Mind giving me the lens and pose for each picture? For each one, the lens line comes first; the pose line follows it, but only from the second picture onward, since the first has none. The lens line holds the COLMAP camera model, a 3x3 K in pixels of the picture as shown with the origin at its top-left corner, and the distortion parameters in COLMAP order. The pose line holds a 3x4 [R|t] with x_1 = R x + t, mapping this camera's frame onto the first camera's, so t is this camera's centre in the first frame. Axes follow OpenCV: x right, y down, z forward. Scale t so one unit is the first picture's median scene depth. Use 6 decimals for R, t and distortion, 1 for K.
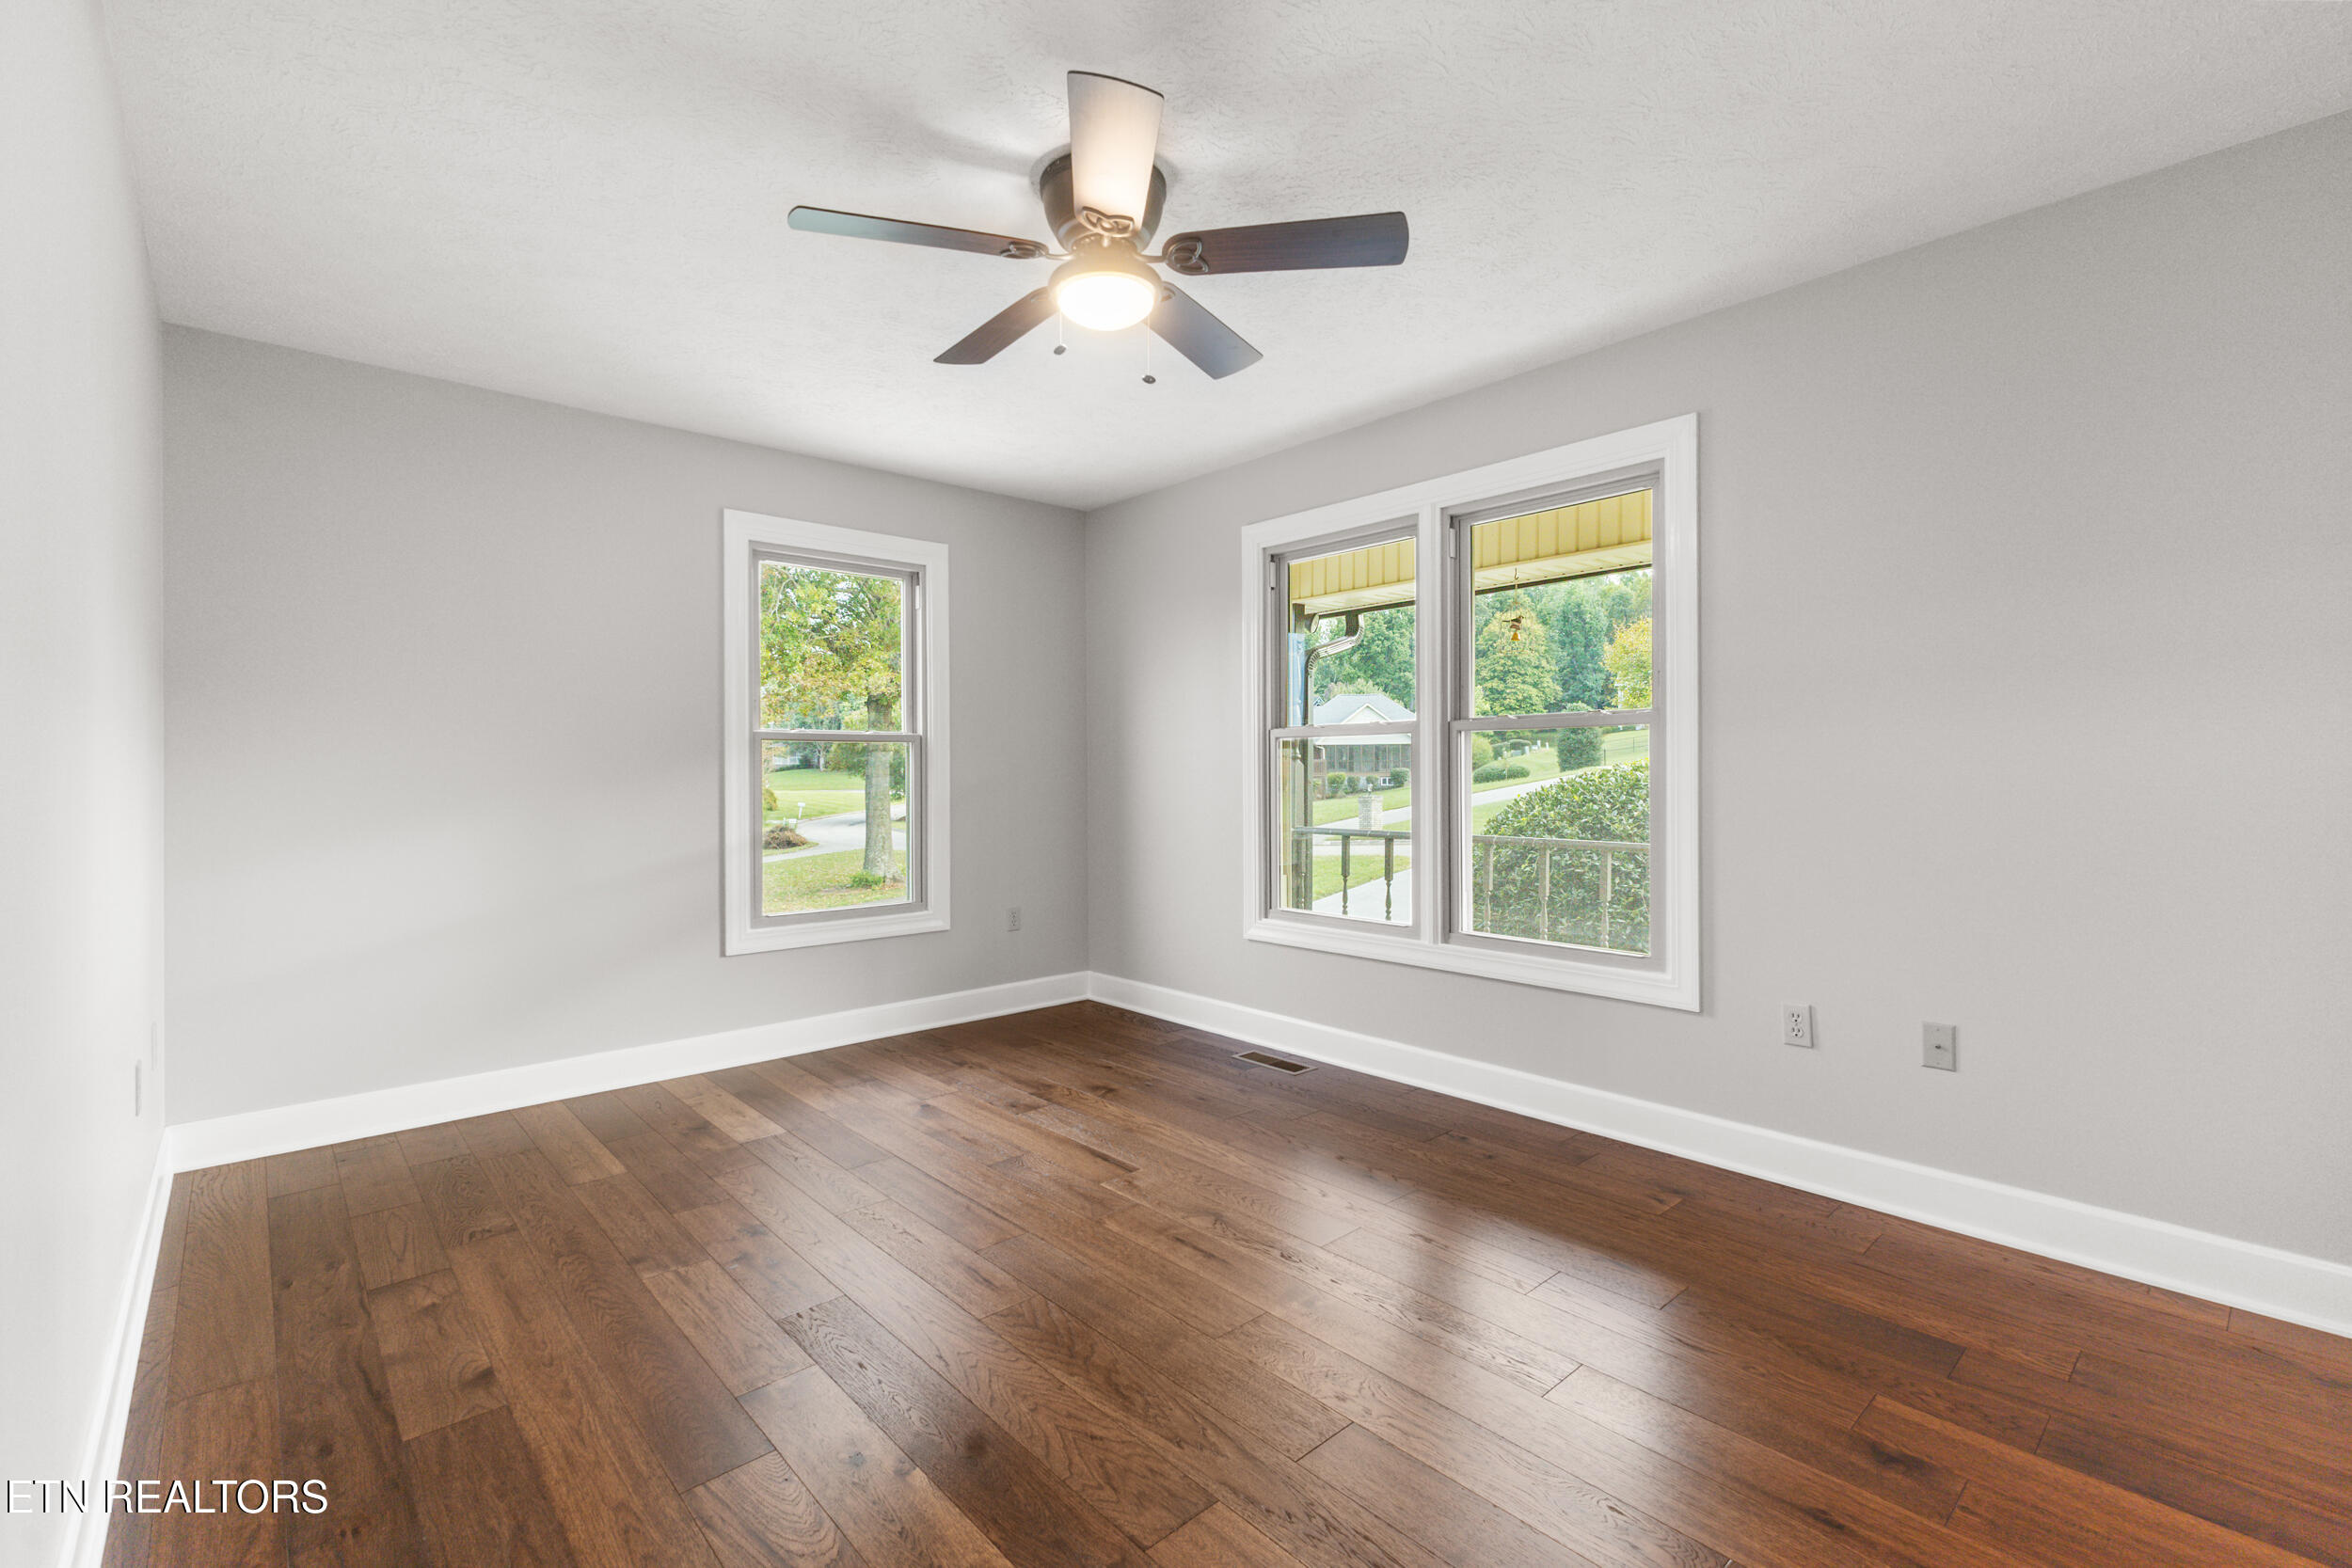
lens RADIAL K [[1019.7, 0, 1188.5], [0, 1019.7, 776.9], [0, 0, 1]] dist [0.000483, -0.000133]
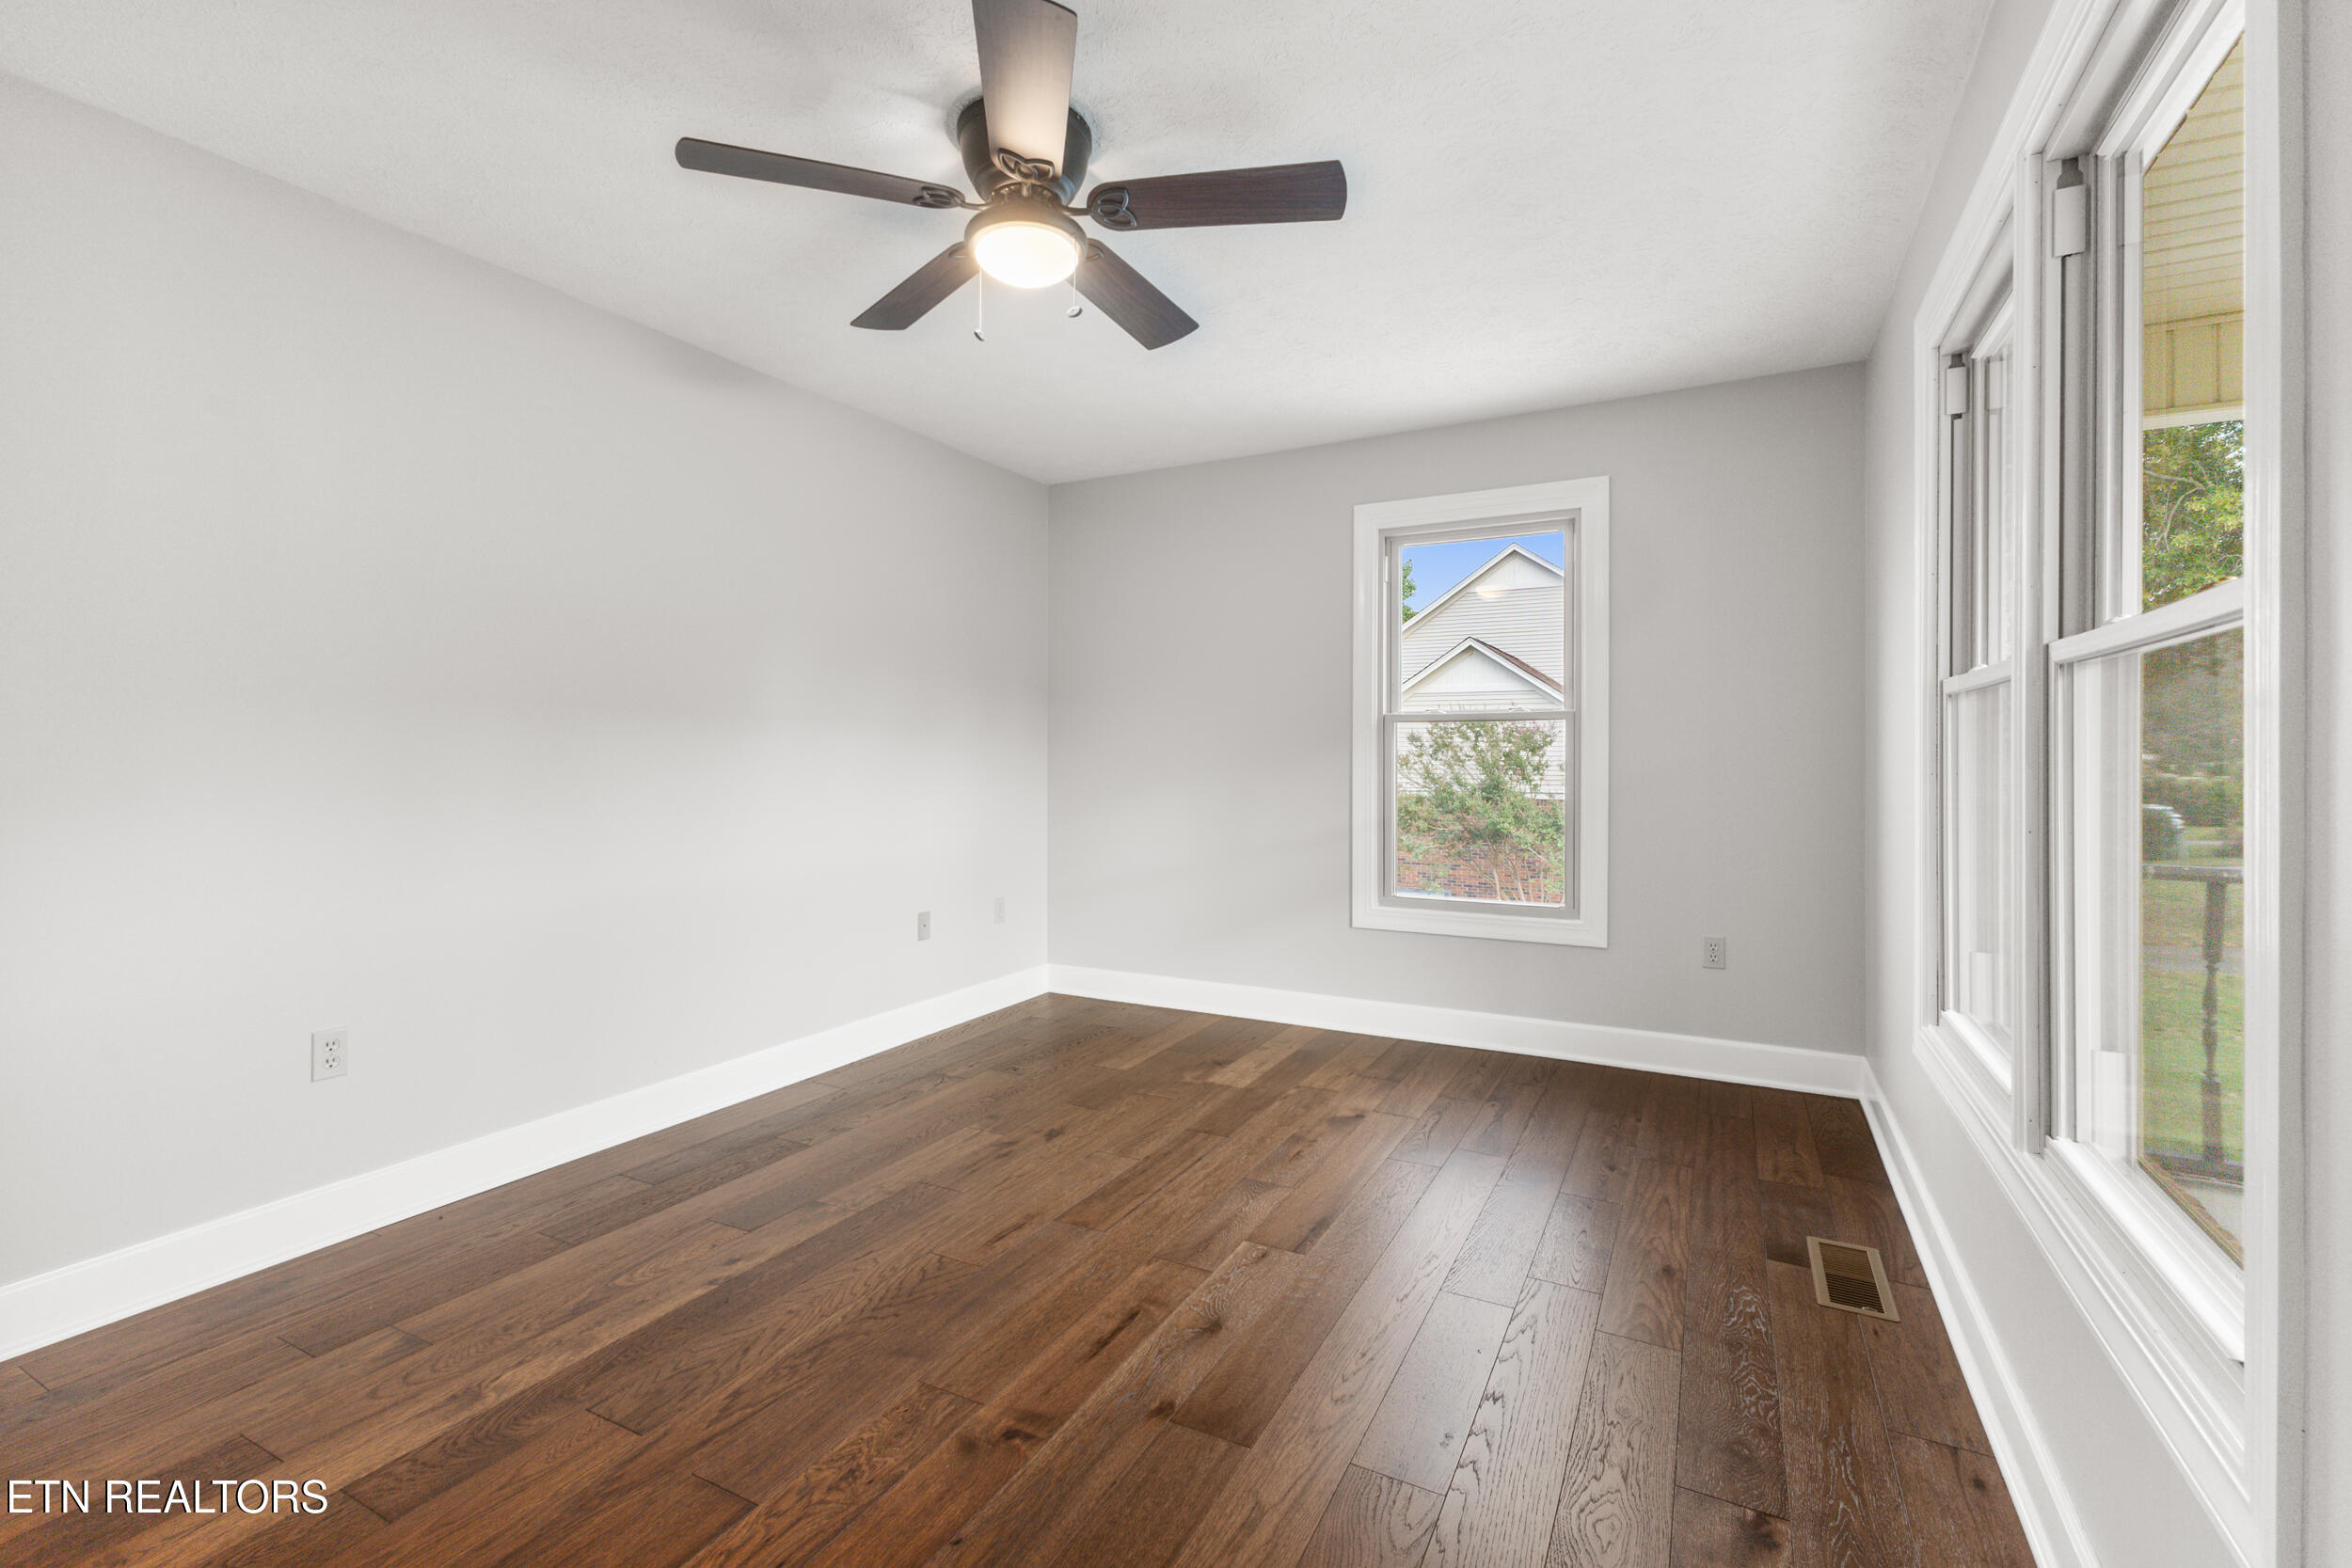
lens RADIAL K [[1026.3, 0, 1178.0], [0, 1026.3, 767.1], [0, 0, 1]] dist [0.007090, 0.000017]
pose [[0.334017, 0.014812, -0.942451, 0.619169], [-0.004882, 0.999890, 0.013984, -0.007096], [0.942554, -0.000070, 0.334053, 0.587167]]
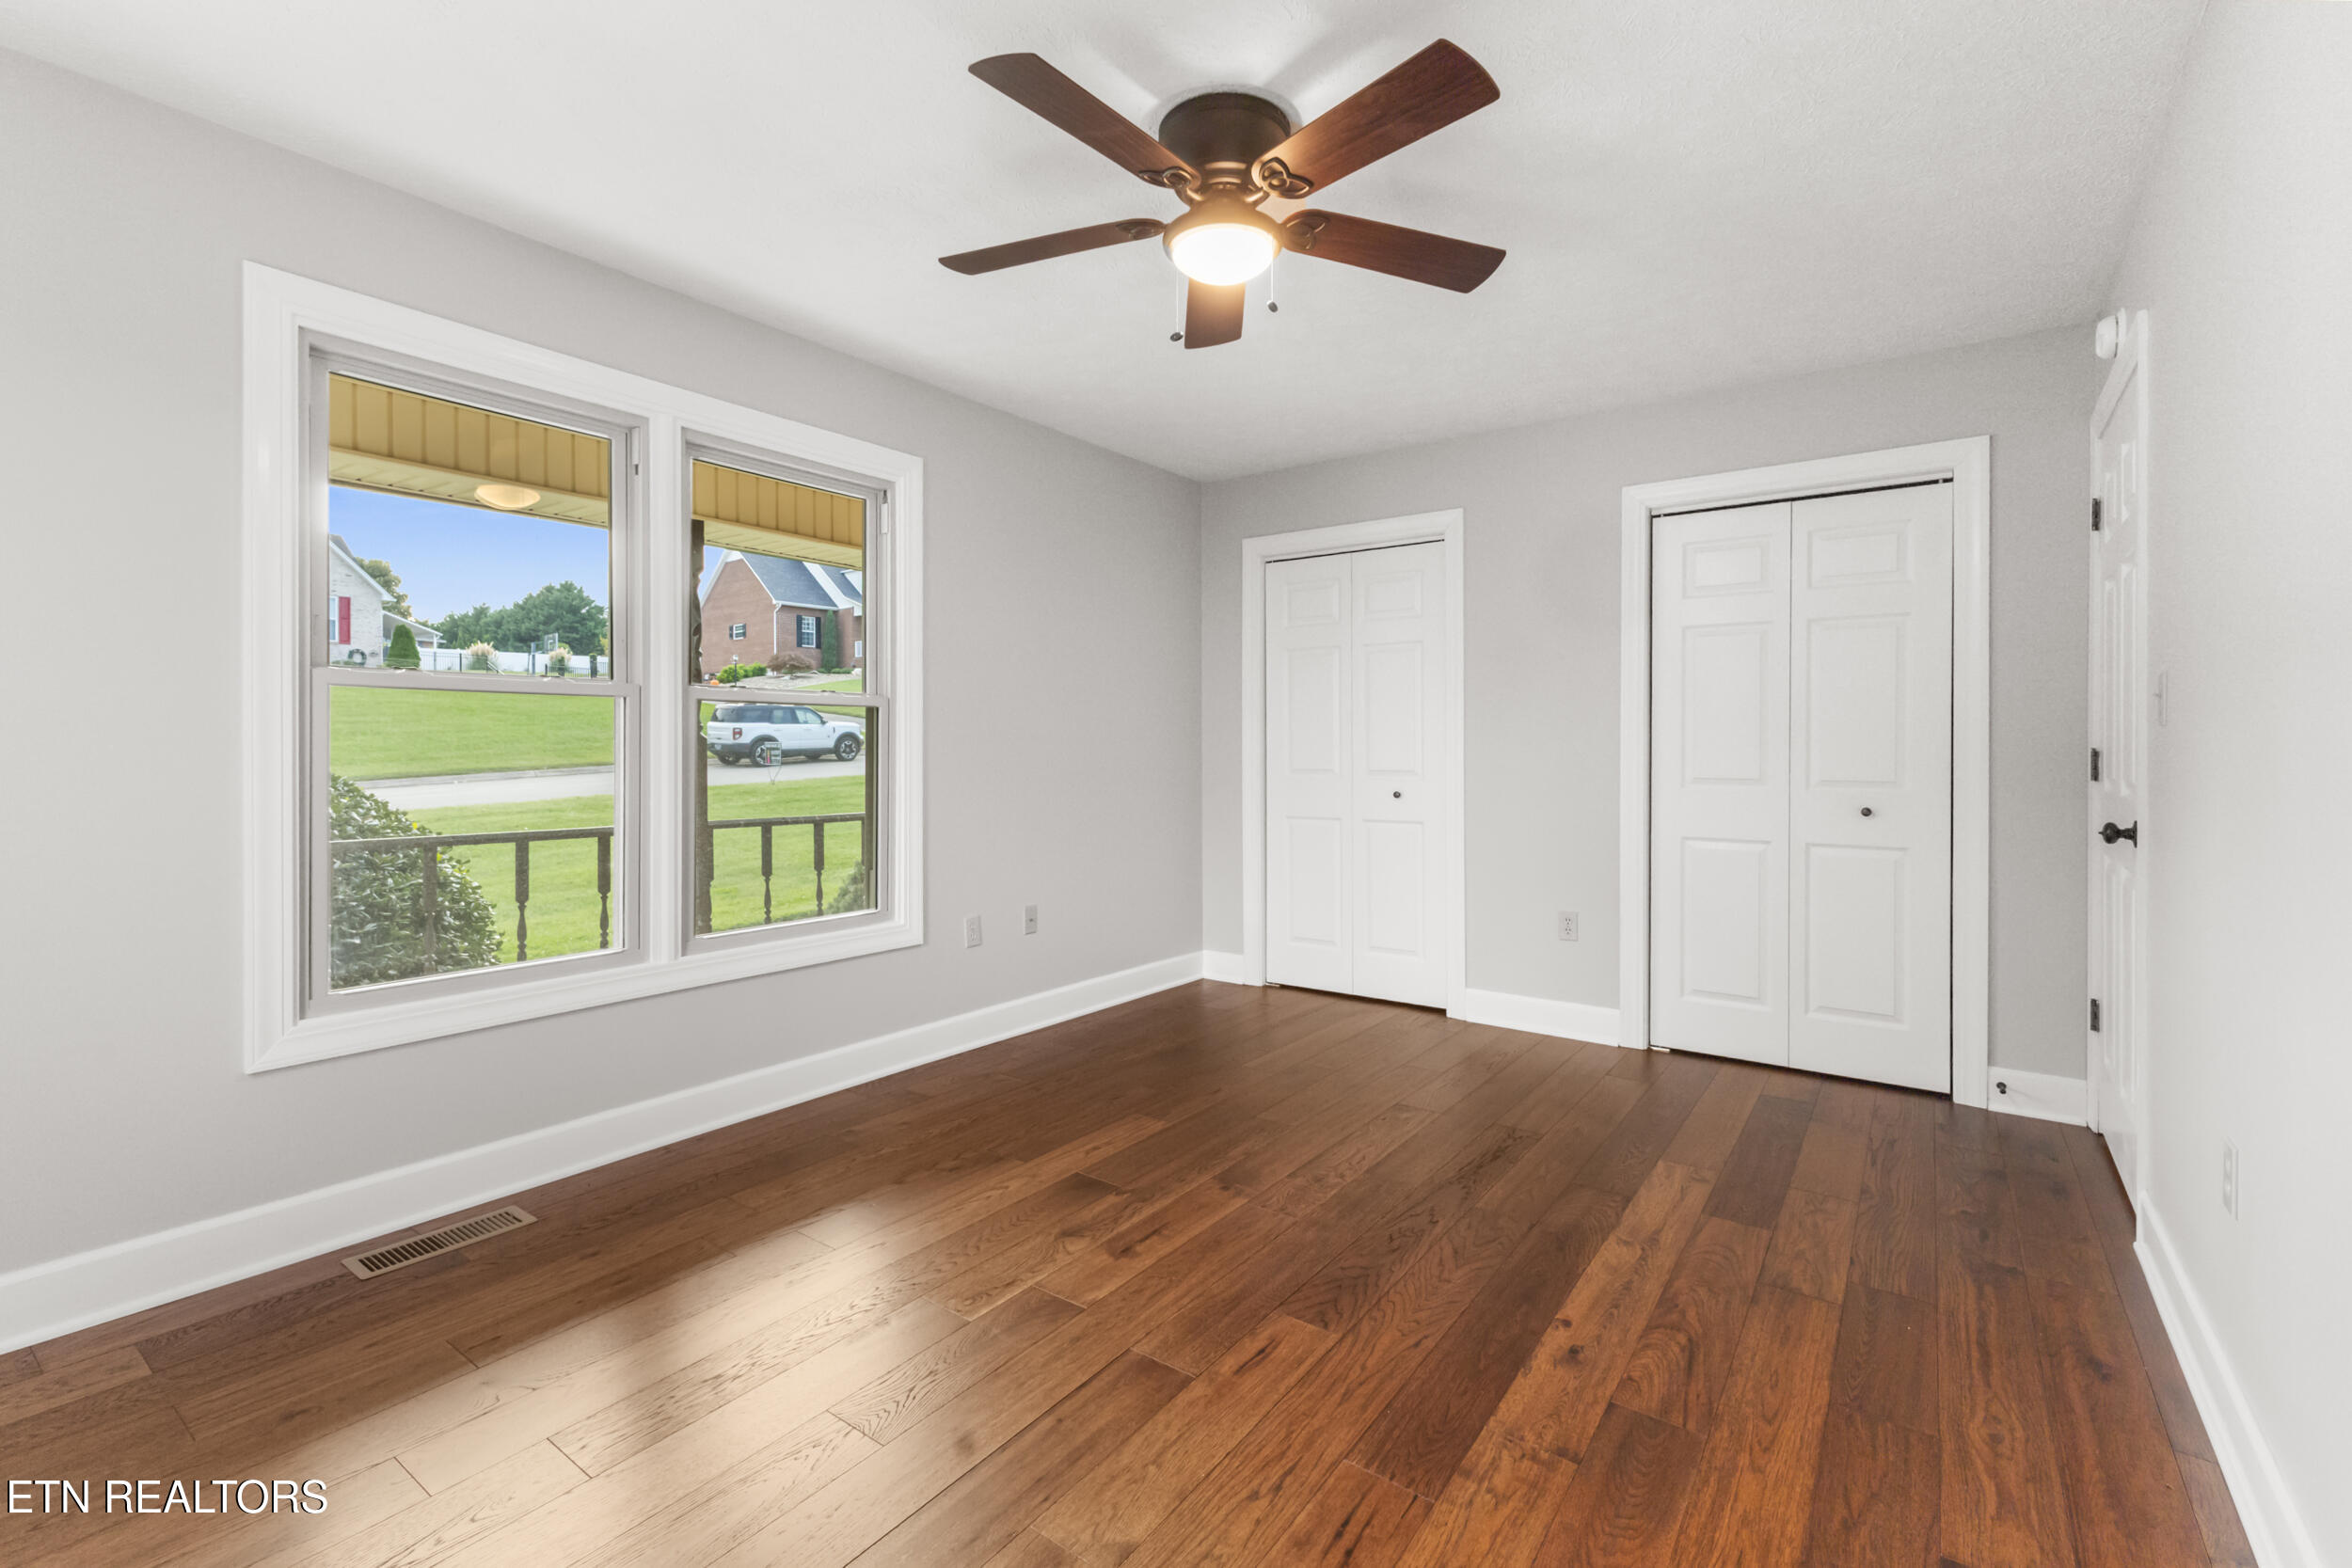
lens RADIAL K [[1026.3, 0, 1178.0], [0, 1026.3, 767.1], [0, 0, 1]] dist [0.007090, 0.000017]
pose [[-0.193771, -0.013898, 0.980948, -0.723345], [-0.000248, 0.999900, 0.014118, 0.001458], [-0.981047, 0.002493, -0.193755, 0.883491]]
